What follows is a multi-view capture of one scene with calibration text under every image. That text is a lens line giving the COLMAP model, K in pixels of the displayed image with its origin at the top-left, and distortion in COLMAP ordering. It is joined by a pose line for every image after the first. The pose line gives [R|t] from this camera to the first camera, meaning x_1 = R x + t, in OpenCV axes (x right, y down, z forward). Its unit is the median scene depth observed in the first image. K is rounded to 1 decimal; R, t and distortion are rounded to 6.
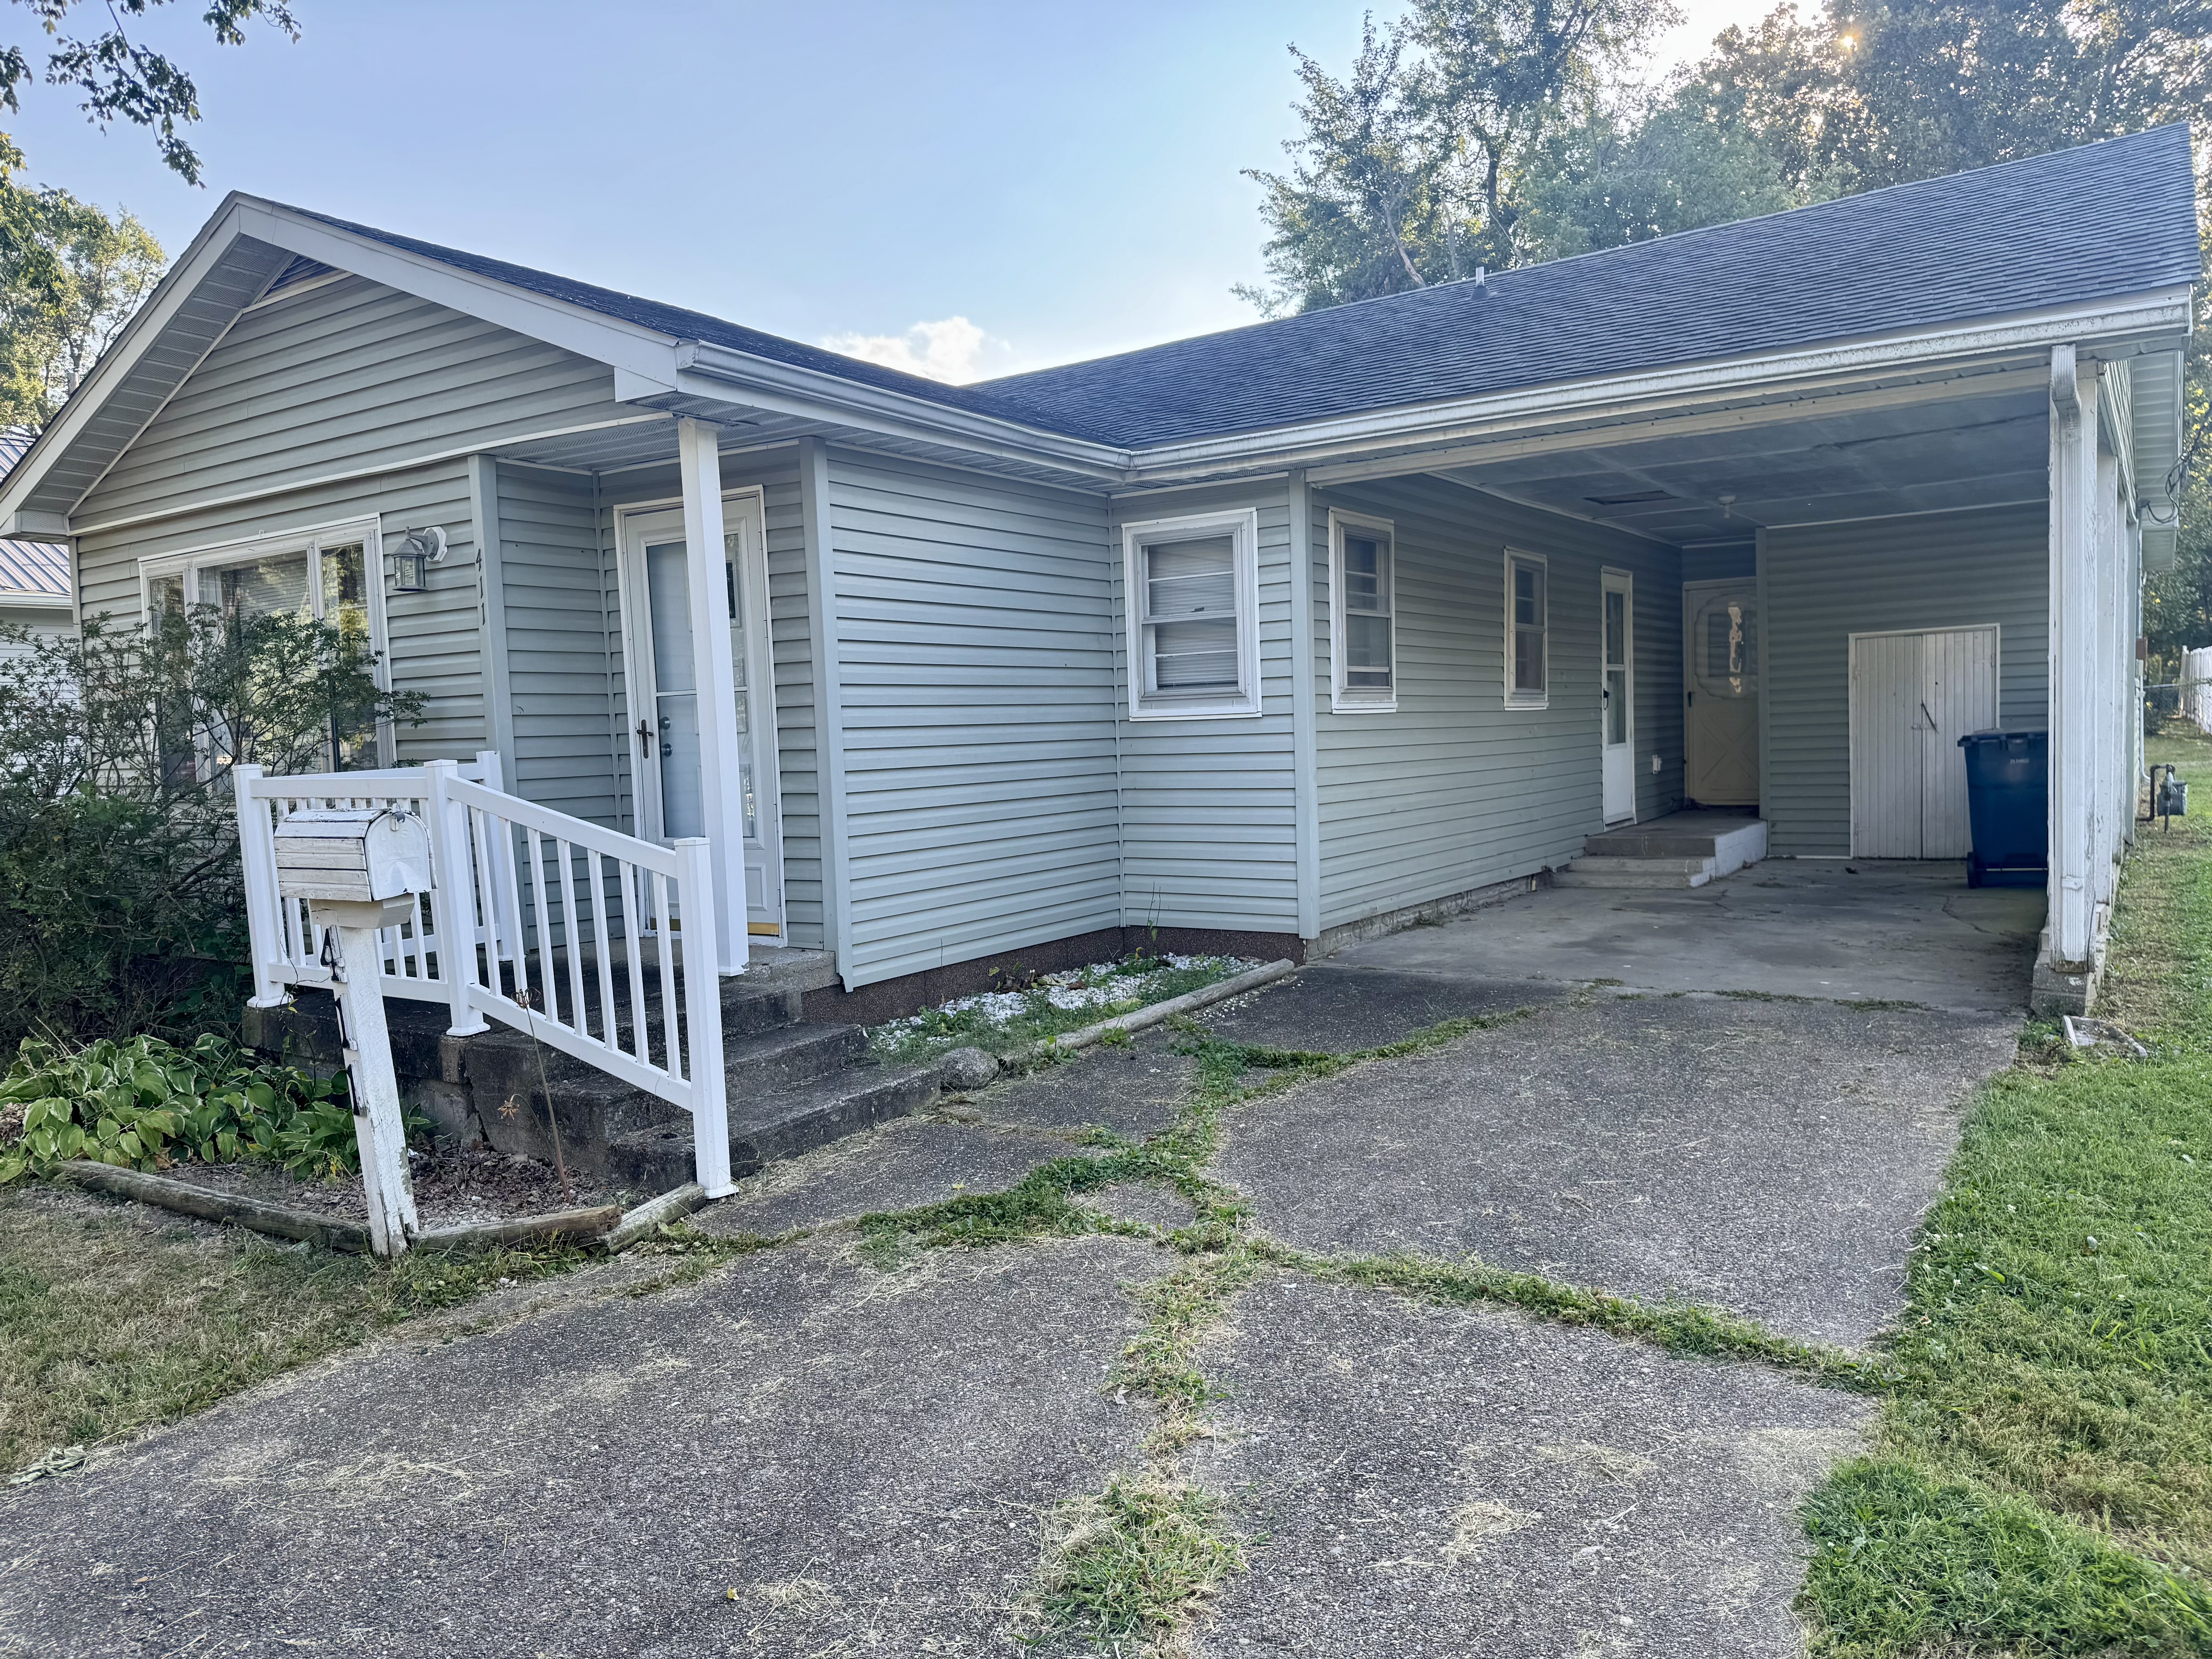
lens RADIAL K [[1541.3, 0, 1119.0], [0, 1541.3, 844.7], [0, 0, 1]] dist [0.053922, -0.055663]
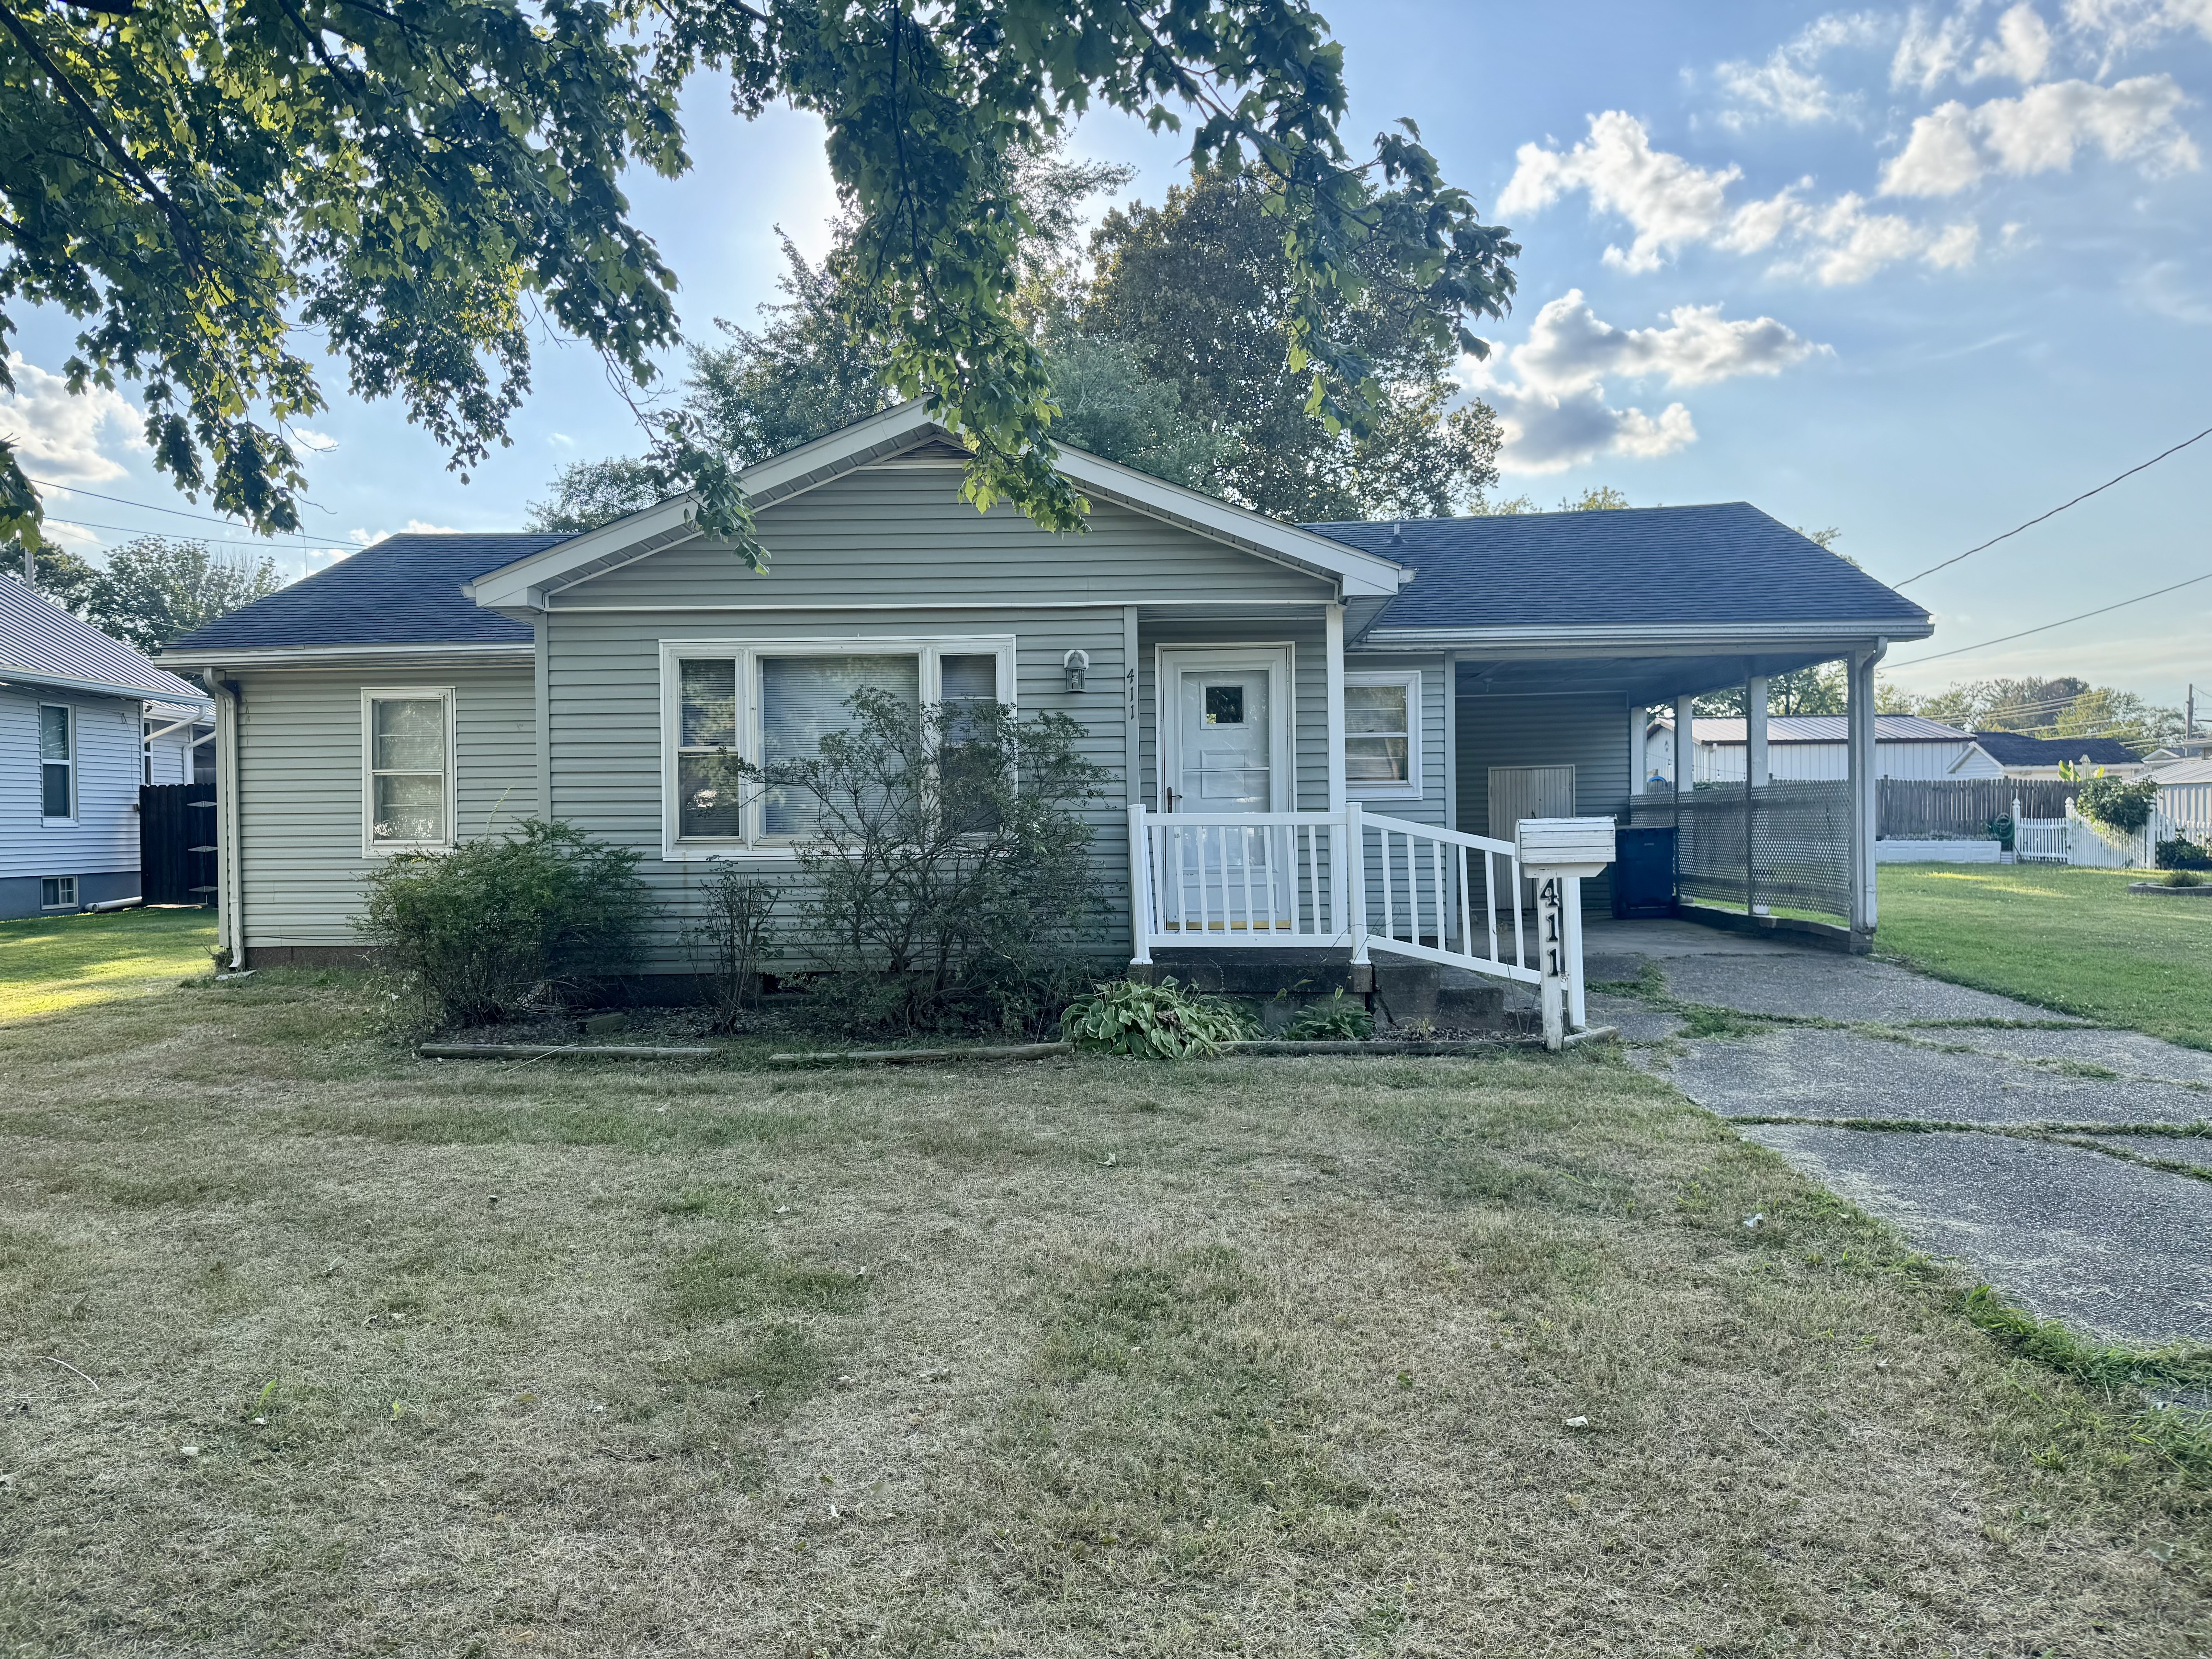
lens RADIAL K [[1541.3, 0, 1085.1], [0, 1541.3, 844.3], [0, 0, 1]] dist [0.053922, -0.055663]
pose [[0.867380, 0.021630, 0.497175, -1.014267], [0.016644, 0.997235, -0.072423, 0.072255], [-0.497367, 0.071093, 0.864622, -0.208184]]
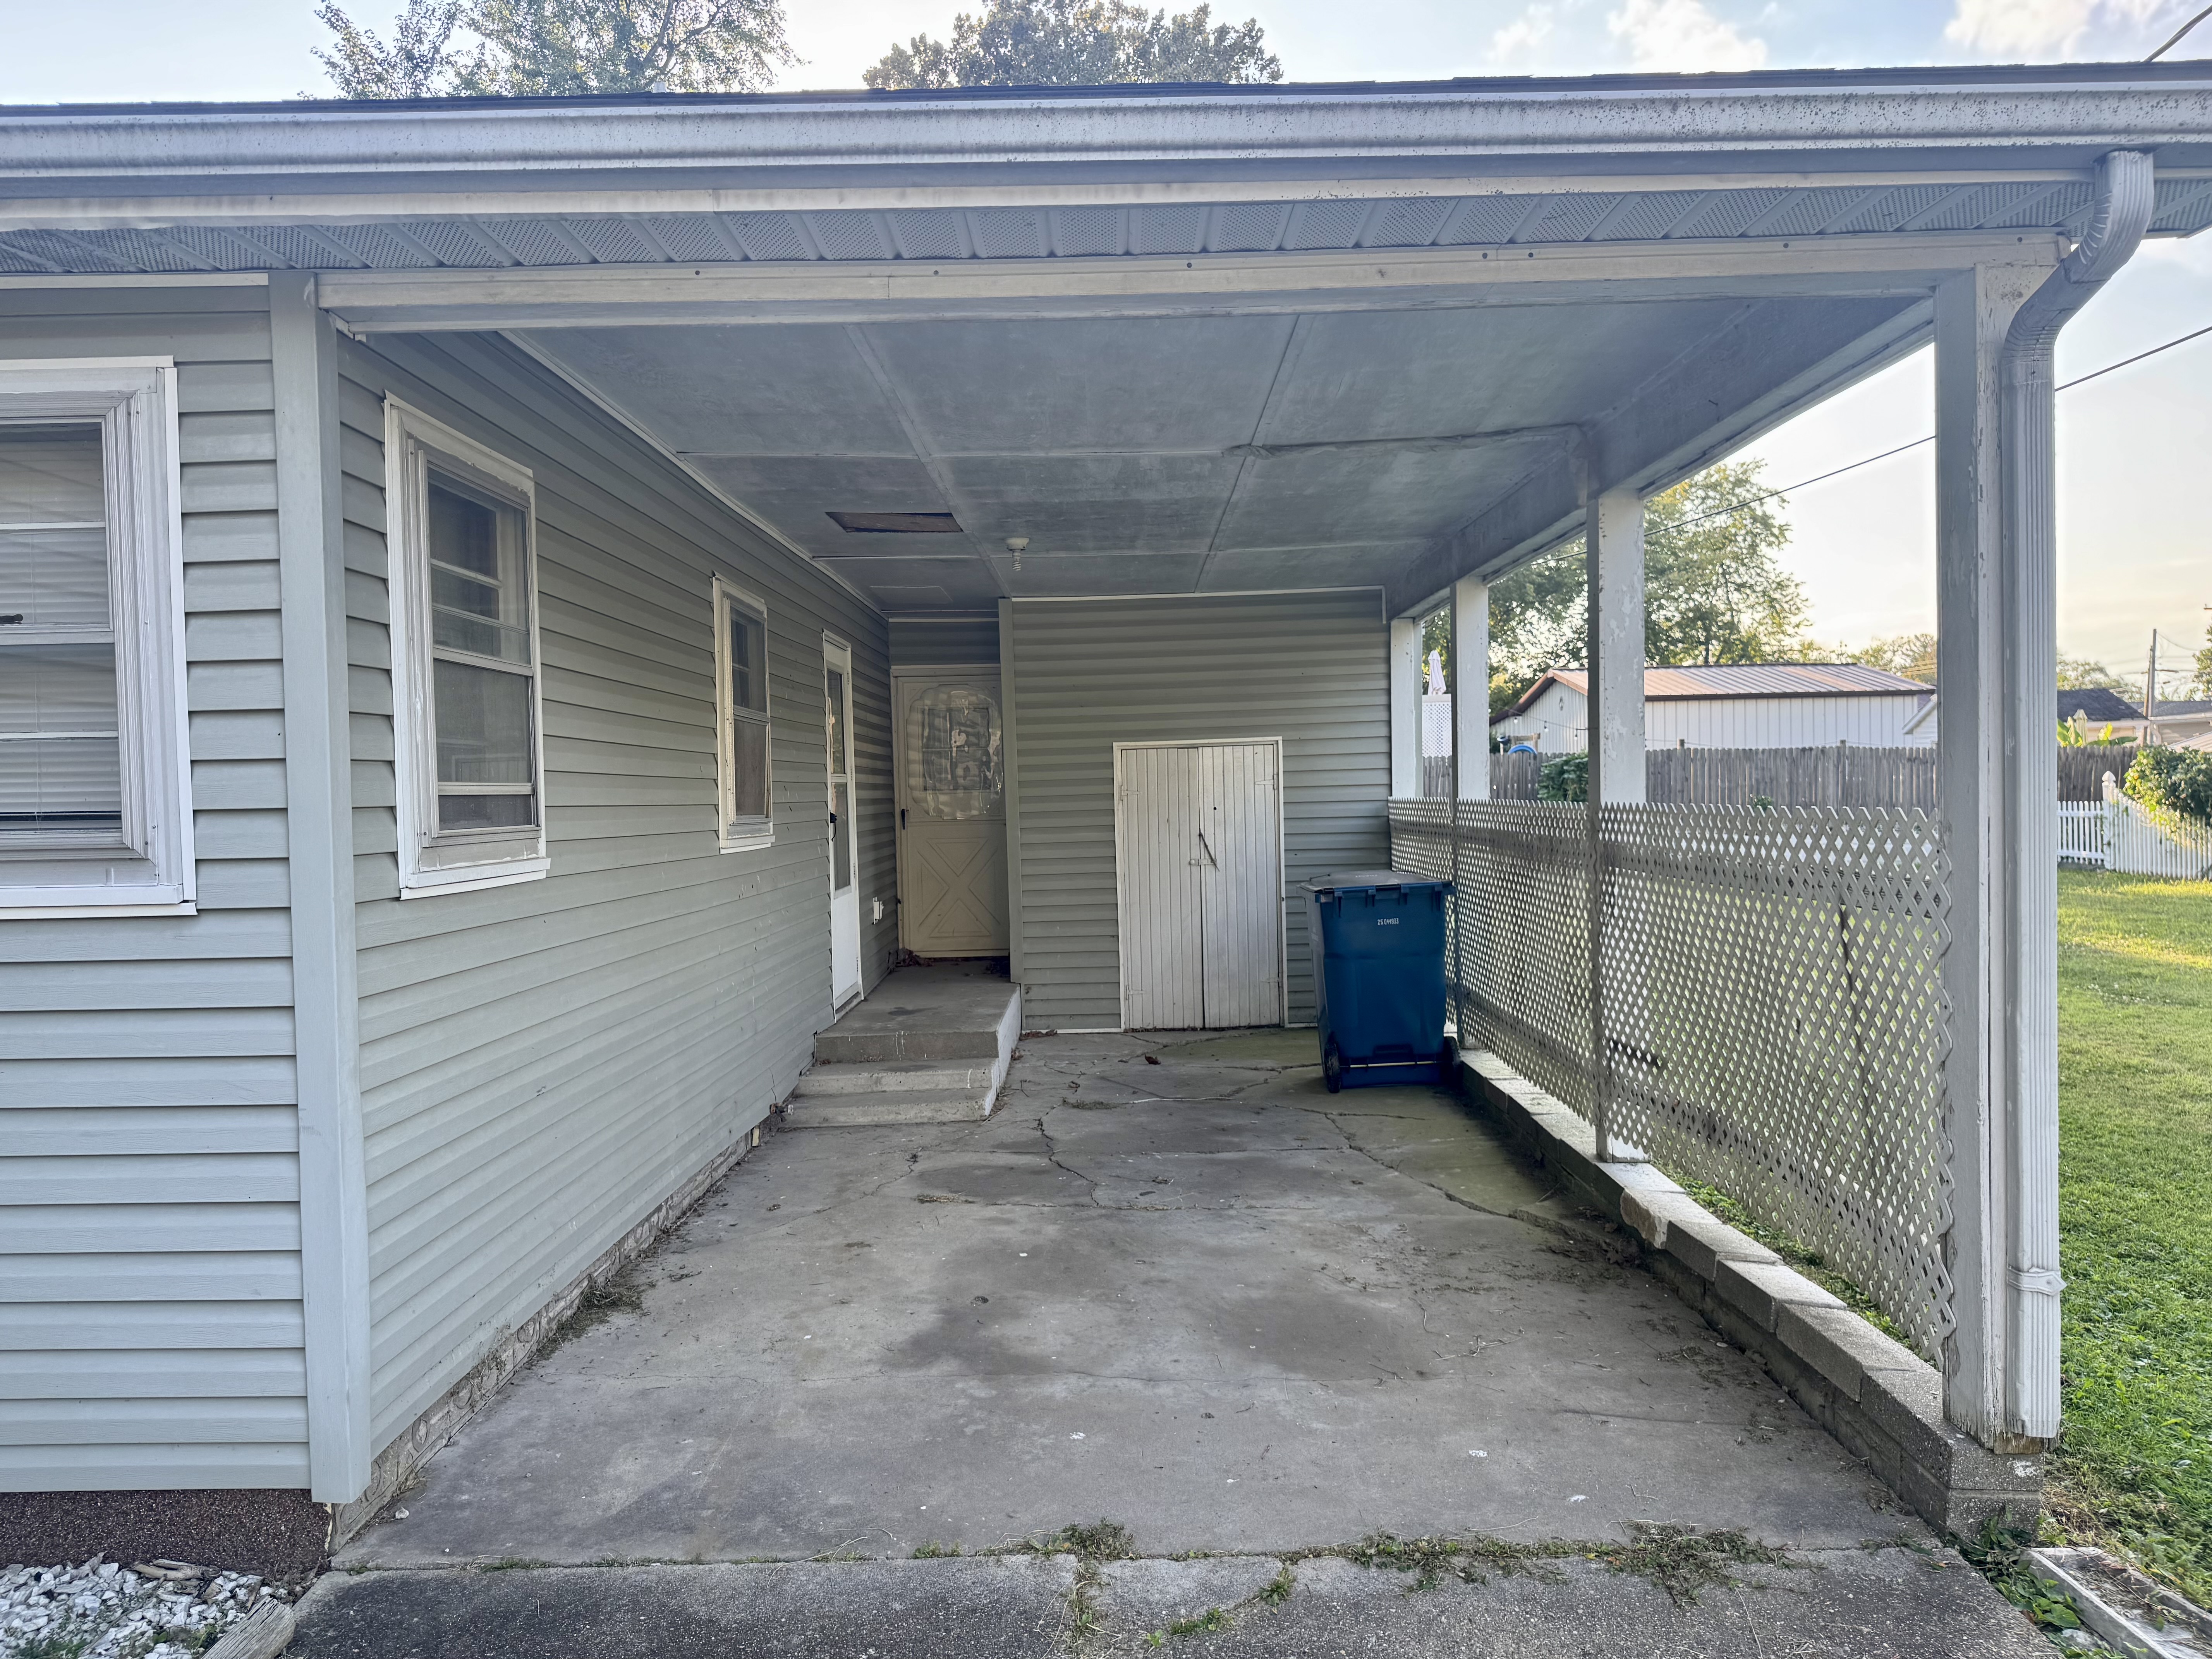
lens RADIAL K [[1541.3, 0, 1092.8], [0, 1541.3, 843.4], [0, 0, 1]] dist [0.053922, -0.055663]
pose [[0.842918, -0.000158, 0.538042, 0.072784], [0.031663, 0.998281, -0.049311, -0.075042], [-0.537110, 0.058602, 0.841474, 0.568124]]
